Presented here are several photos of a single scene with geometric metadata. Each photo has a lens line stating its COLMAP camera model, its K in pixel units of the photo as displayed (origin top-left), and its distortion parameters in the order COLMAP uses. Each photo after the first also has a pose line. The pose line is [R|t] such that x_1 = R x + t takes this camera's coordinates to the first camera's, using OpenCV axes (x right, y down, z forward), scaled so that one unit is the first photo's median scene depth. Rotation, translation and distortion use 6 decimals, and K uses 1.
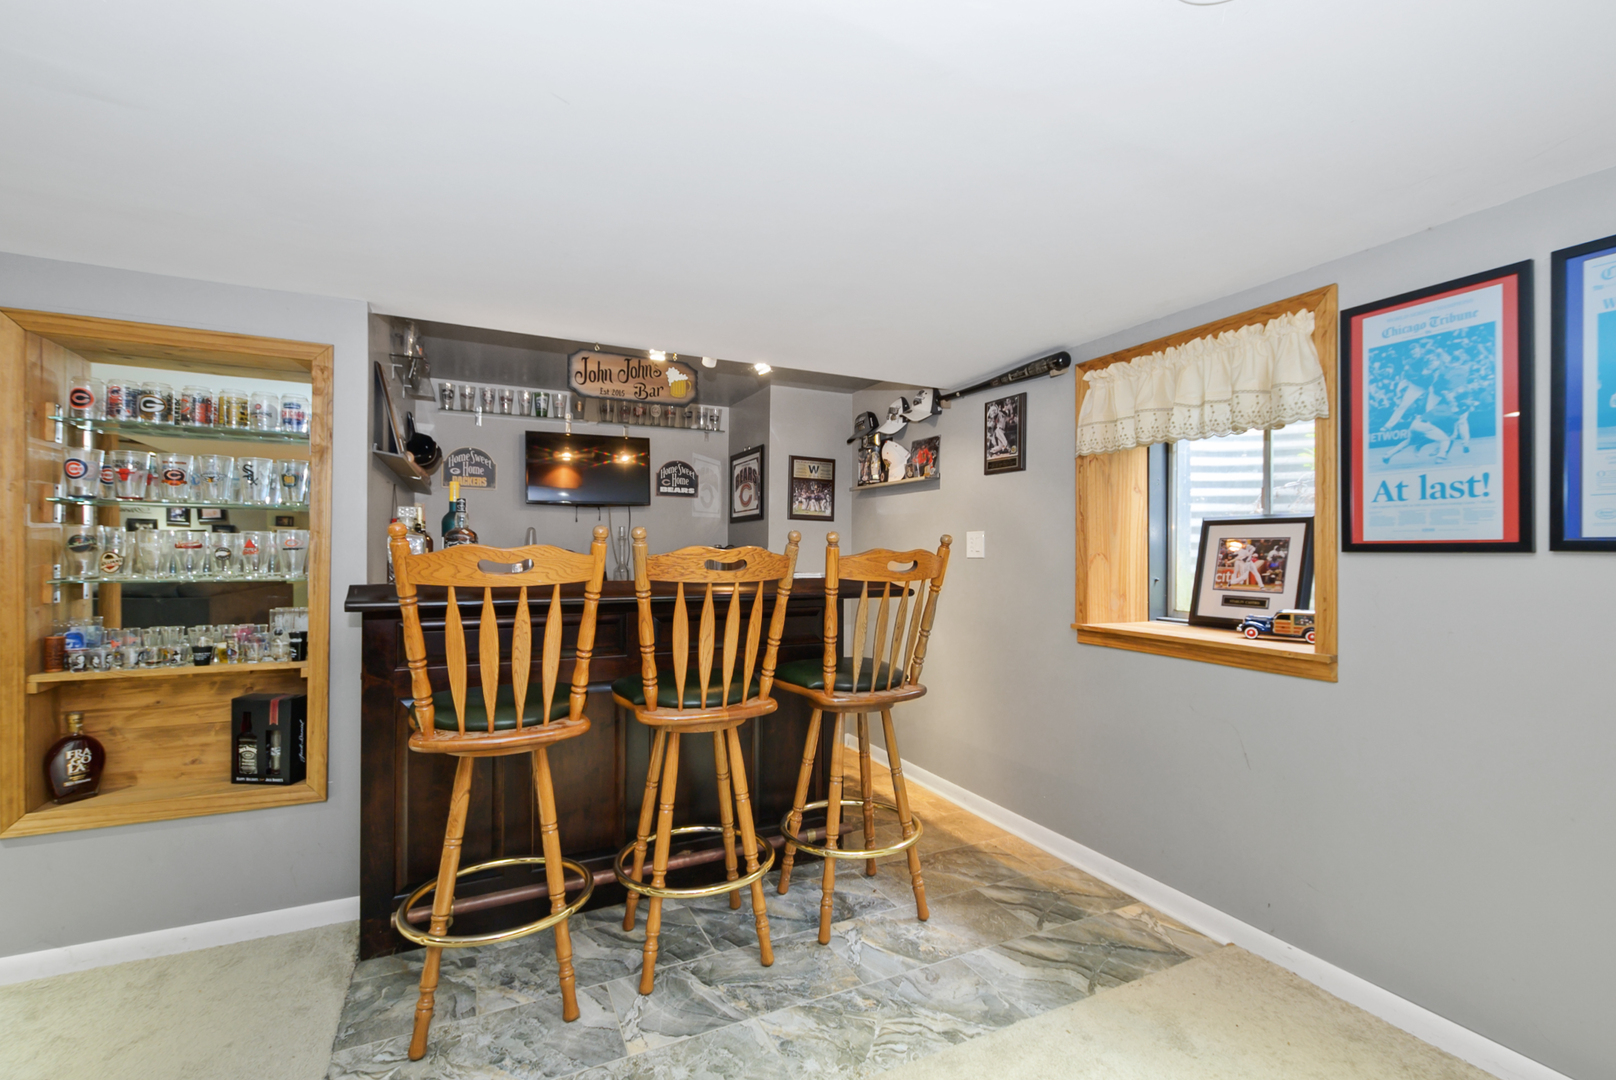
lens RADIAL K [[714.8, 0, 818.4], [0, 714.8, 545.7], [0, 0, 1]] dist [0.012172, -0.000199]
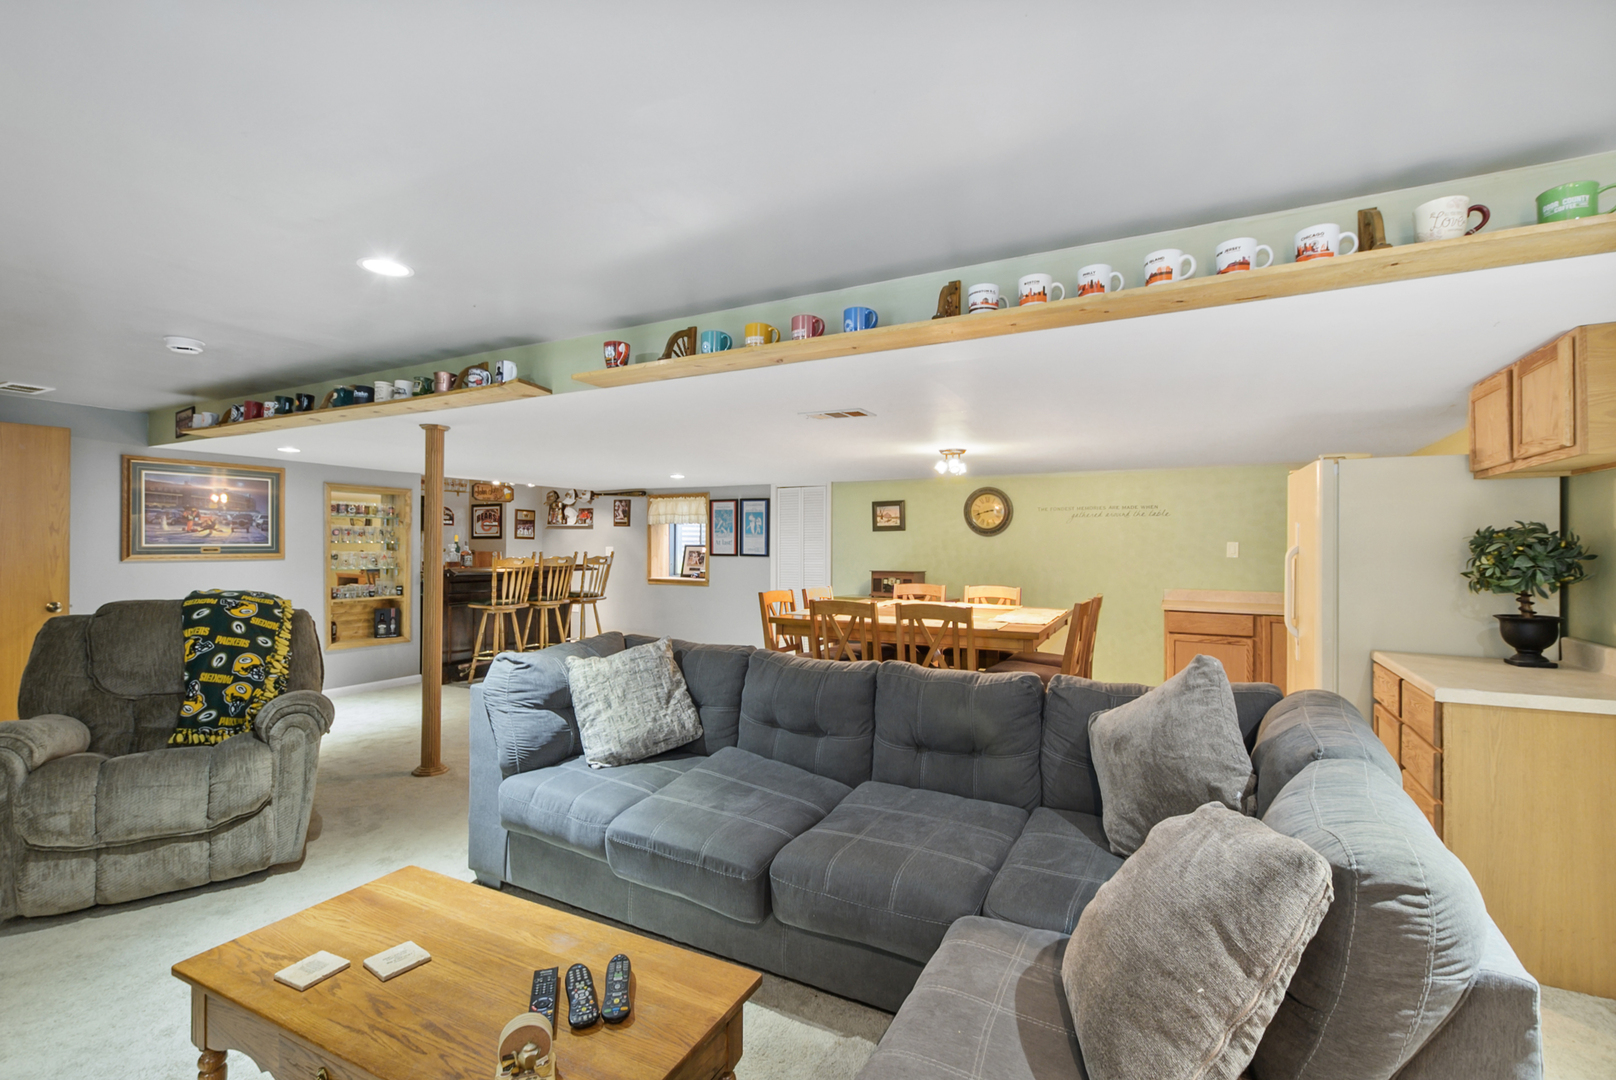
lens RADIAL K [[714.8, 0, 813.1], [0, 714.8, 544.8], [0, 0, 1]] dist [0.012172, -0.000199]
pose [[0.815113, -0.001100, 0.579301, -0.965213], [-0.006810, 0.999911, 0.011482, -0.086805], [-0.579262, -0.013304, 0.815033, -2.202946]]
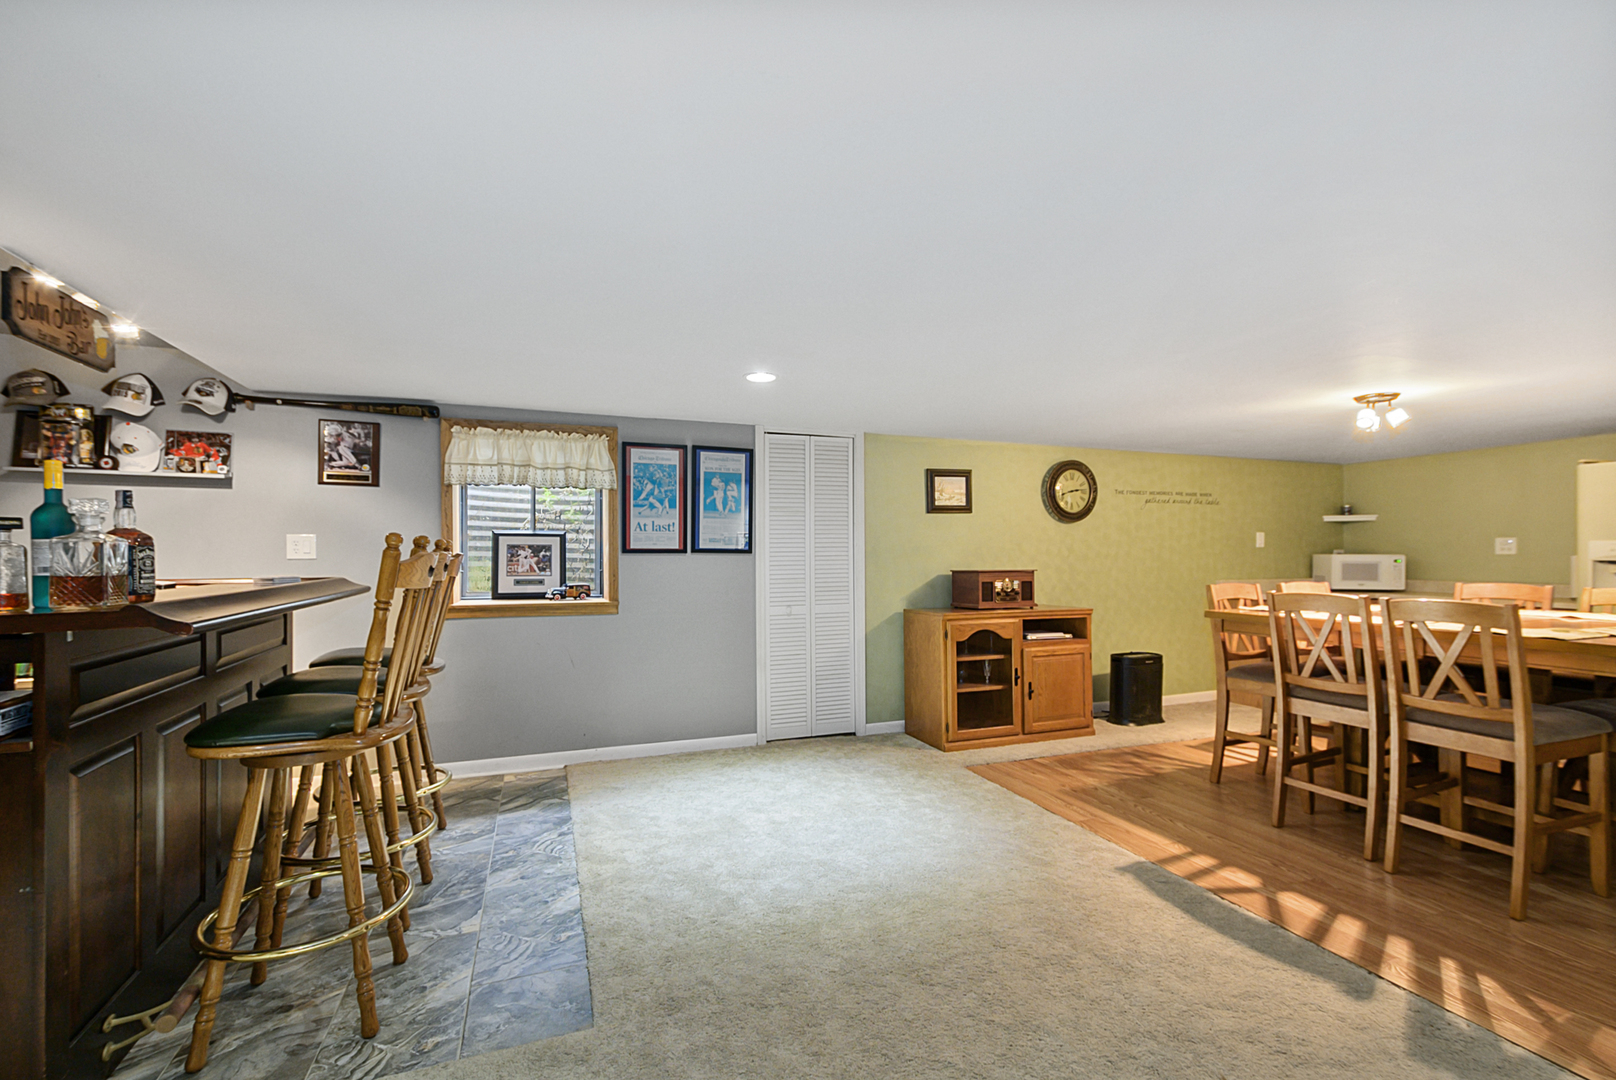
lens RADIAL K [[714.8, 0, 813.2], [0, 714.8, 543.9], [0, 0, 1]] dist [0.012172, -0.000199]
pose [[0.102151, 0.005222, 0.994755, -1.056842], [-0.010548, 0.999936, -0.004166, -0.012735], [-0.994713, -0.010067, 0.102199, 0.165577]]
